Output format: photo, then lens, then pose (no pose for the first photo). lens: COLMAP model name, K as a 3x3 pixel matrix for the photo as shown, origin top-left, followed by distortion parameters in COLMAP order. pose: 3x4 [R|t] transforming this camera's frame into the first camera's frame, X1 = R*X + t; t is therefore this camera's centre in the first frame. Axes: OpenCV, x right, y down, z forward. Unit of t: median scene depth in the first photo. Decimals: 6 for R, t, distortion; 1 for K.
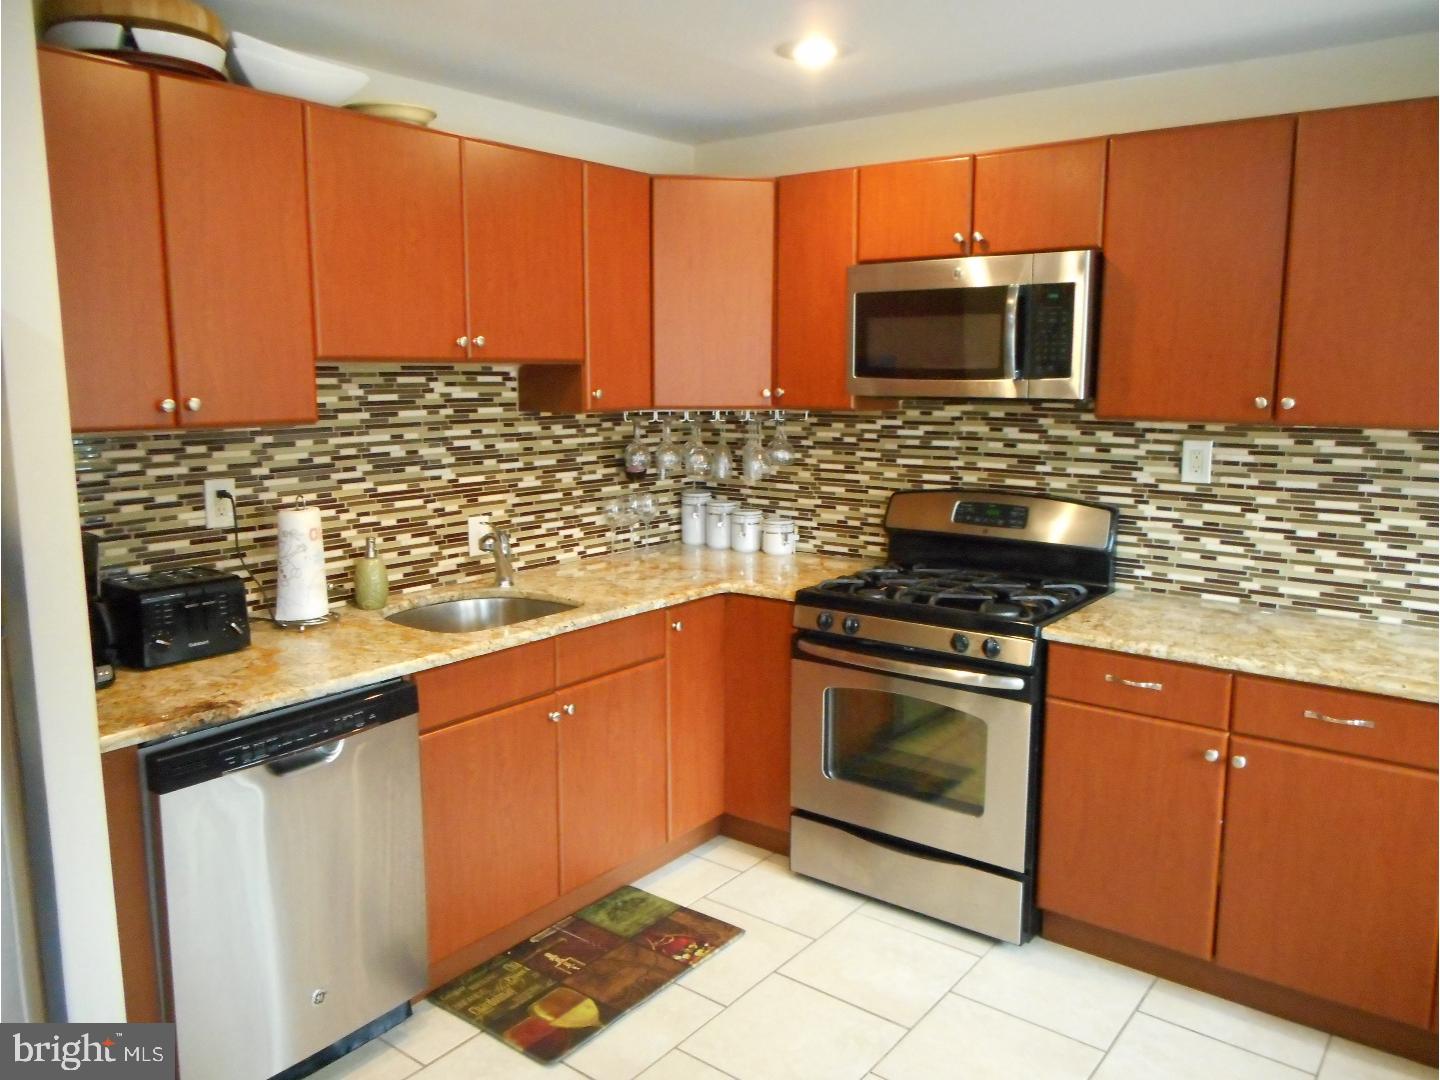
lens RADIAL K [[1089.6, 0, 716.3], [0, 1089.6, 530.6], [0, 0, 1]] dist [-0.000726, 0.012582]
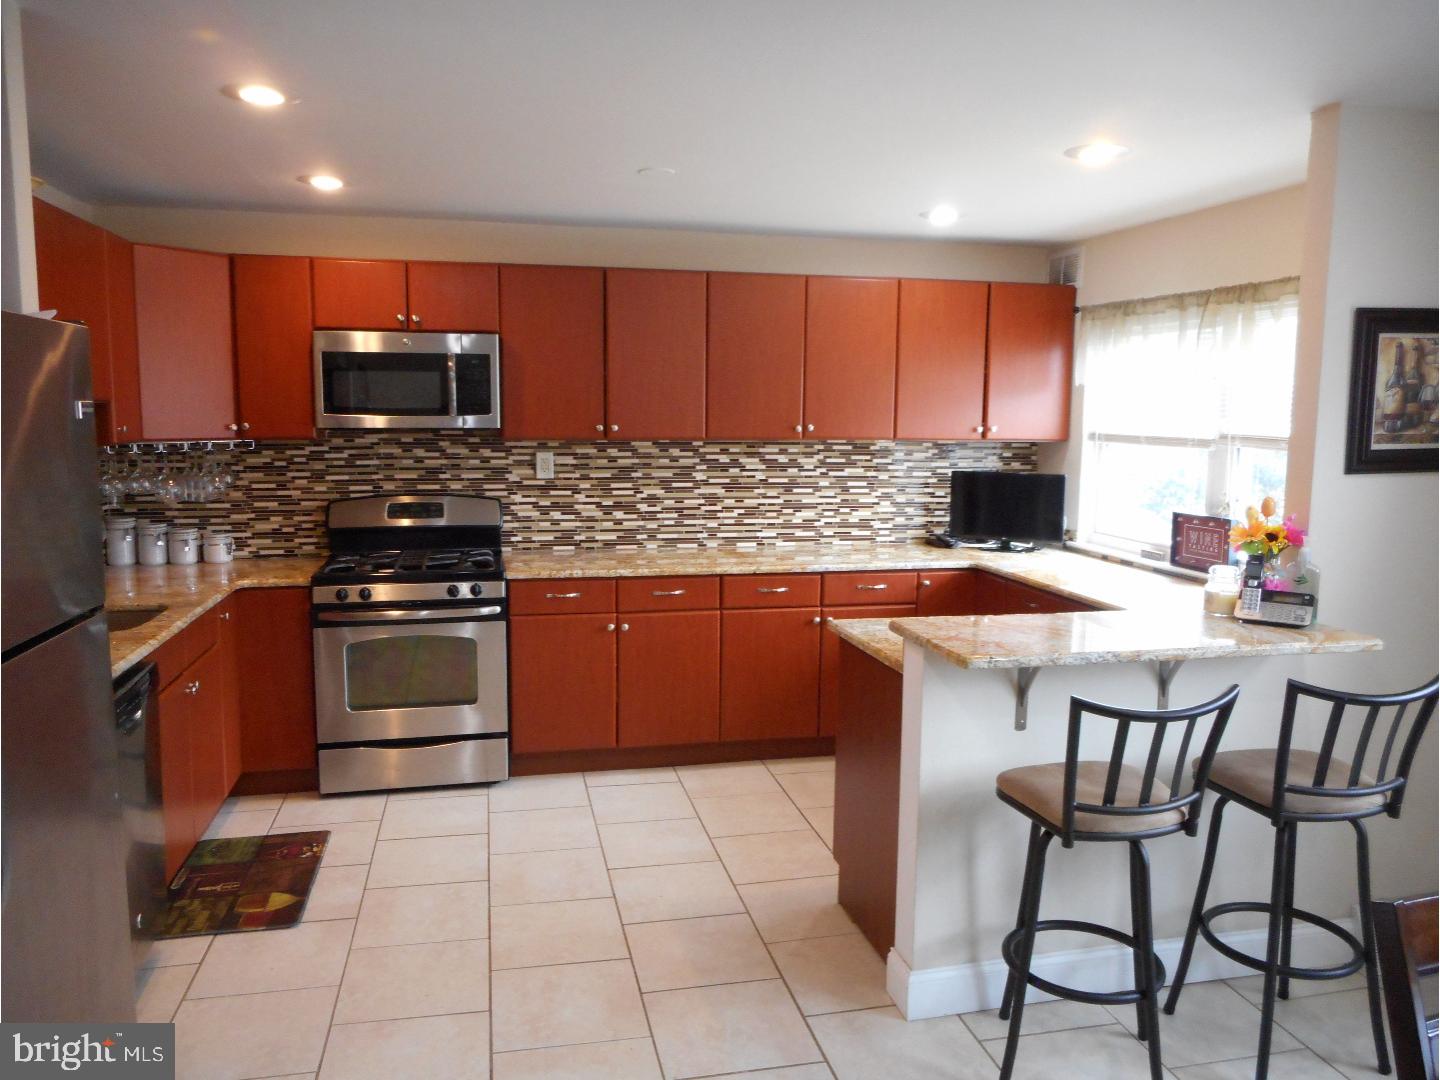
lens RADIAL K [[1089.6, 0, 723.9], [0, 1089.6, 527.4], [0, 0, 1]] dist [-0.000726, 0.012582]
pose [[0.637840, -0.082395, 0.765748, -0.632613], [0.109750, 0.993838, 0.015520, 0.032290], [-0.762309, 0.074141, 0.642953, -0.235526]]
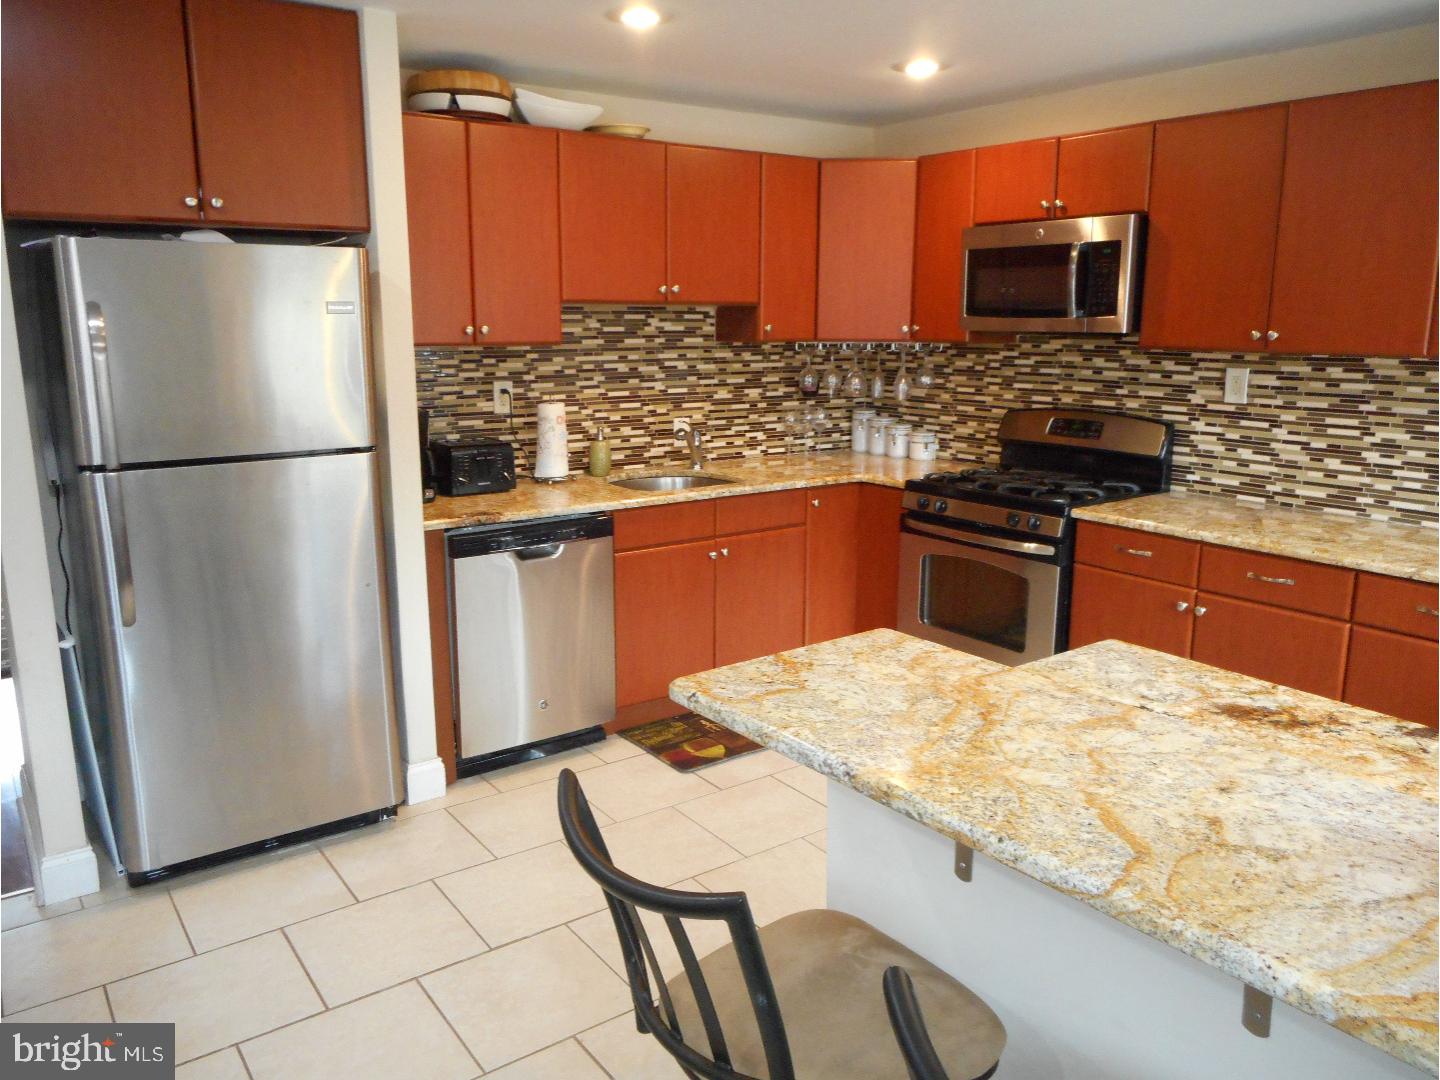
lens RADIAL K [[1089.6, 0, 715.3], [0, 1089.6, 531.0], [0, 0, 1]] dist [-0.000726, 0.012582]
pose [[0.960406, 0.055935, -0.272933, 0.221821], [-0.042995, 0.997660, 0.053168, 0.058828], [0.275268, -0.039328, 0.960563, -0.335592]]
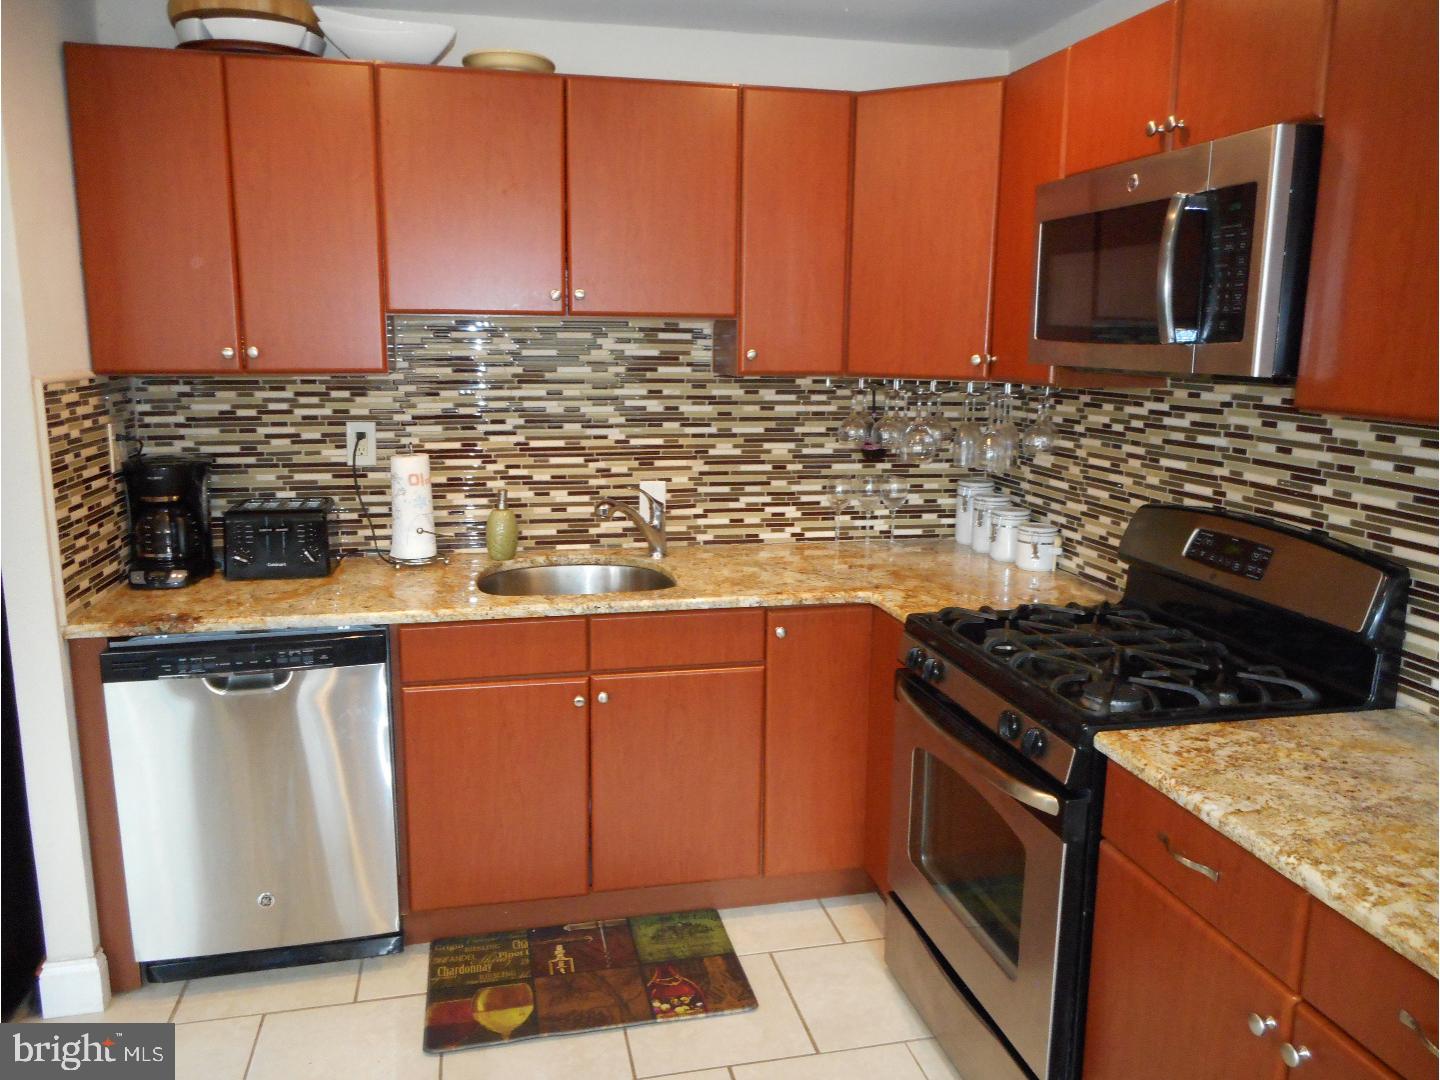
lens RADIAL K [[1089.6, 0, 714.9], [0, 1089.6, 532.1], [0, 0, 1]] dist [-0.000726, 0.012582]
pose [[0.772150, 0.123849, -0.623255, 0.459539], [-0.104185, 0.992224, 0.068093, -0.043087], [0.626842, 0.012356, 0.779049, 0.319991]]
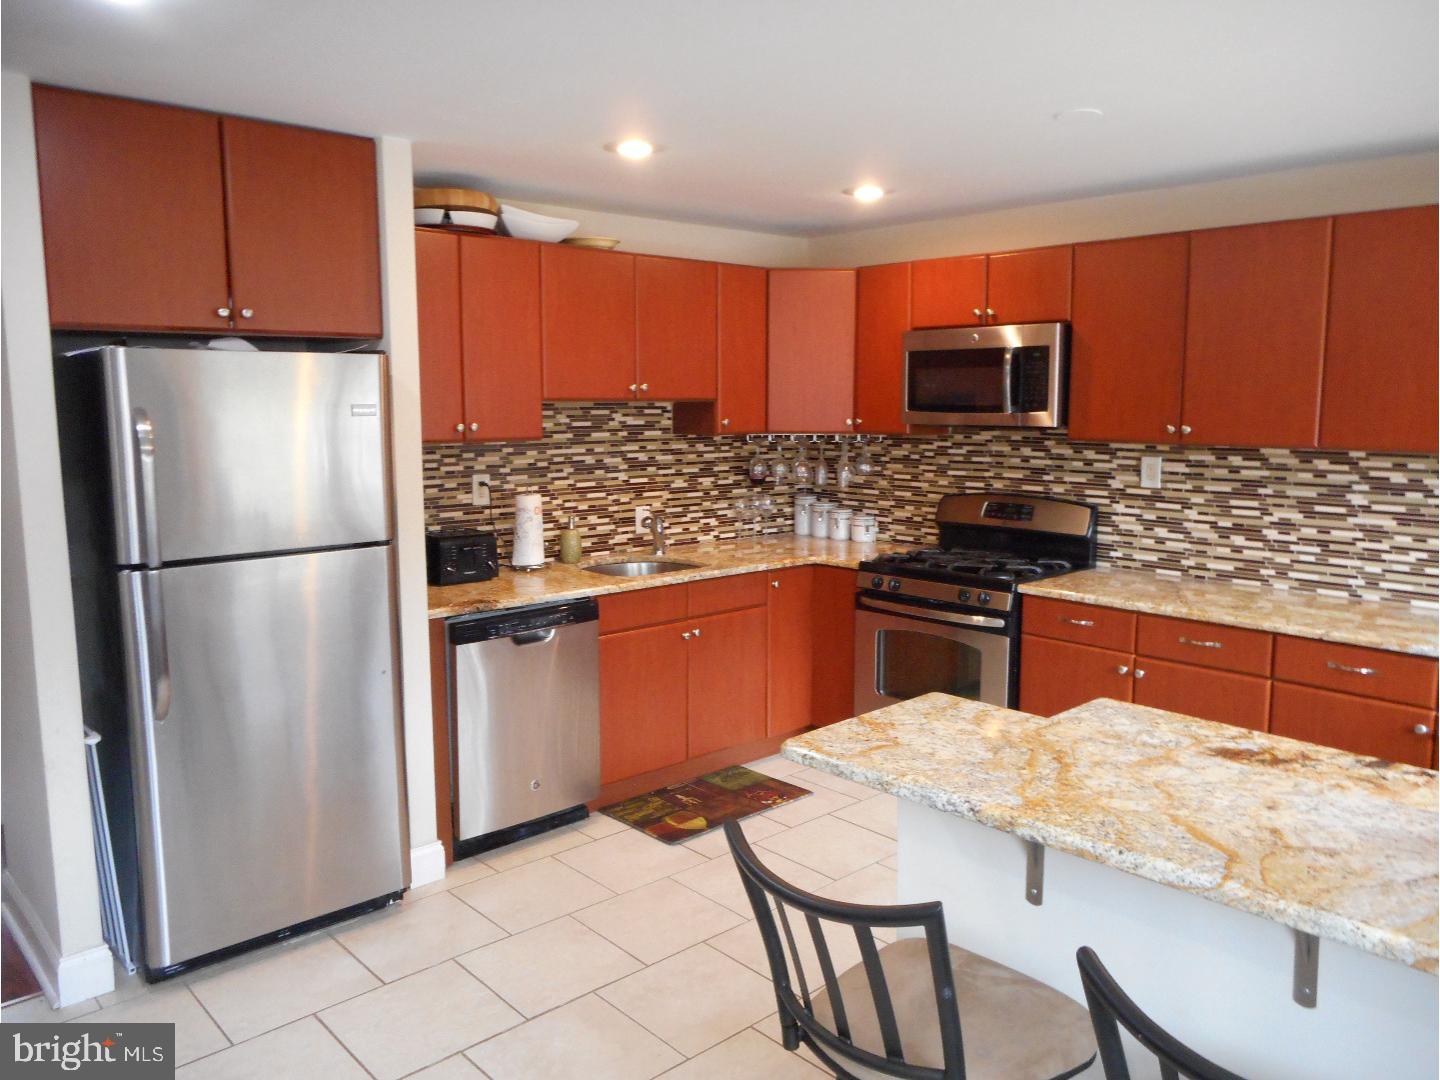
lens RADIAL K [[1089.6, 0, 717.5], [0, 1089.6, 531.0], [0, 0, 1]] dist [-0.000726, 0.012582]
pose [[0.986038, 0.019873, -0.165331, 0.129265], [-0.024276, 0.999401, -0.024653, 0.057581], [0.164742, 0.028323, 0.985930, -0.442760]]
